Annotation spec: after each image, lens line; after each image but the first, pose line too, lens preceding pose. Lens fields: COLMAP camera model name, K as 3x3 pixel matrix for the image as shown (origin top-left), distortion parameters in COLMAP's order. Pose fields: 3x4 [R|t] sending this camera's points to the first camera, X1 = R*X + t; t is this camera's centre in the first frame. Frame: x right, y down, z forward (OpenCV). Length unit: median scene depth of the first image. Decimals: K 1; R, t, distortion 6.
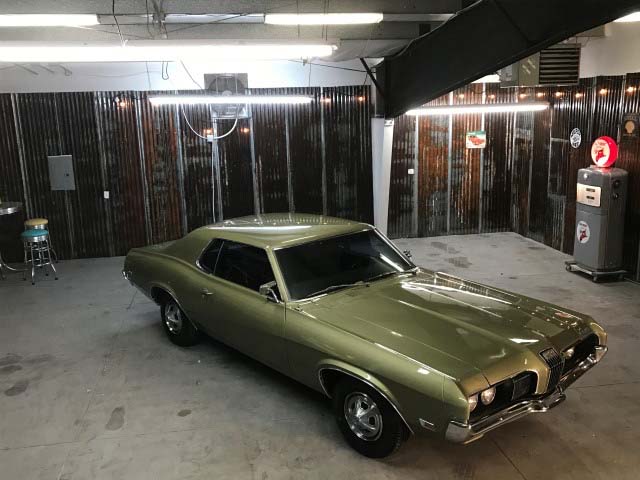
lens RADIAL K [[658.2, 0, 320.0], [0, 658.2, 240.0], [0, 0, 1]] dist [-0.005788, -0.038188]
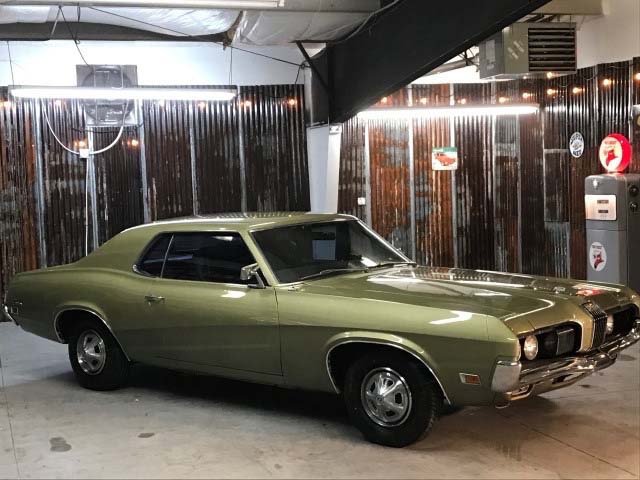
lens RADIAL K [[1116.8, 0, 320.0], [0, 1116.8, 240.0], [0, 0, 1]] dist [0.199900, -1.769909]
pose [[0.984922, -0.015102, 0.172337, -0.126117], [0.043213, 0.986080, -0.160556, 0.141095], [-0.167514, 0.165582, 0.971865, -0.197550]]
